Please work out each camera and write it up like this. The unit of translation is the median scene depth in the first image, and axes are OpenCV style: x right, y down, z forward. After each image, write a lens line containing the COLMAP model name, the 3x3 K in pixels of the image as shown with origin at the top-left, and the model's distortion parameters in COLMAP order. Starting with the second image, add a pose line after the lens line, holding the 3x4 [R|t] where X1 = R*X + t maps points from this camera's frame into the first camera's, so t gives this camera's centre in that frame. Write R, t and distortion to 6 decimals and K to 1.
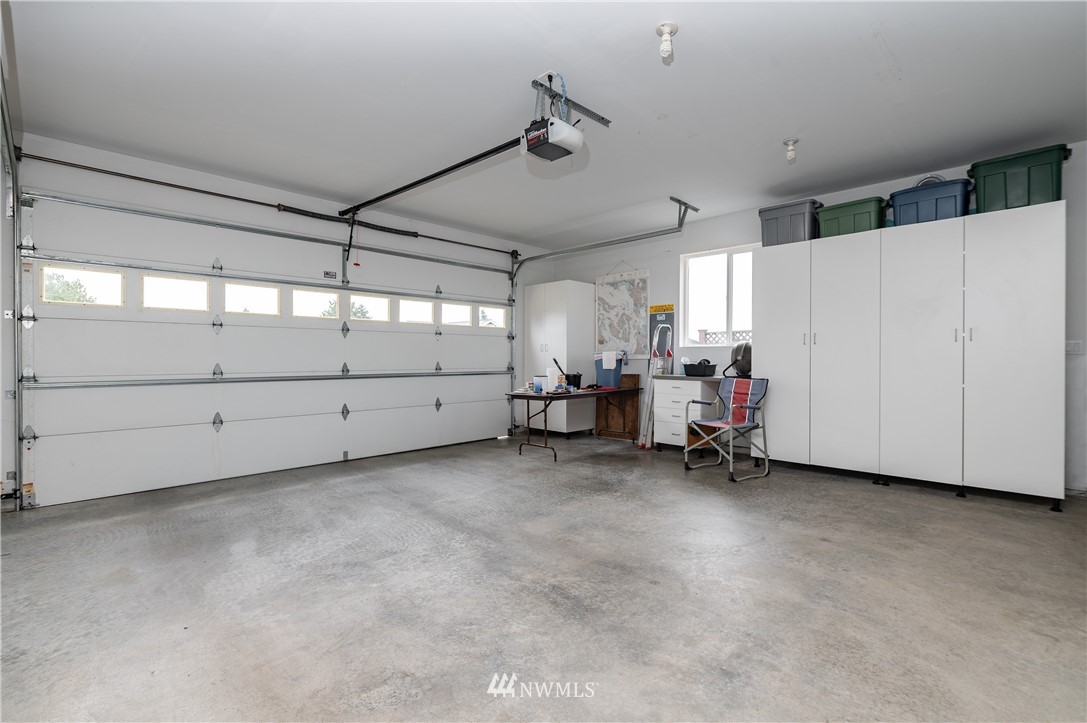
lens RADIAL K [[492.5, 0, 551.9], [0, 492.5, 360.2], [0, 0, 1]] dist [-0.002568, -0.001247]
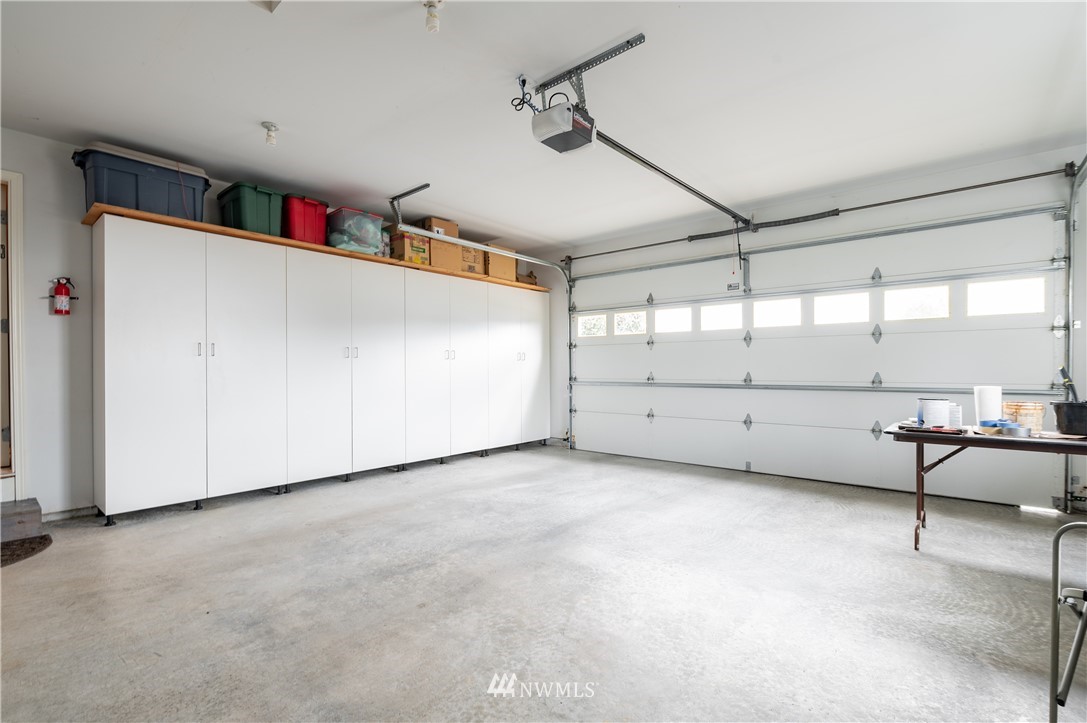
lens RADIAL K [[492.5, 0, 552.6], [0, 492.5, 366.8], [0, 0, 1]] dist [-0.002568, -0.001247]
pose [[0.072933, -0.001718, -0.997335, 0.774351], [-0.002670, 0.999995, -0.001917, -0.004246], [0.997333, 0.002803, 0.072928, 0.780394]]
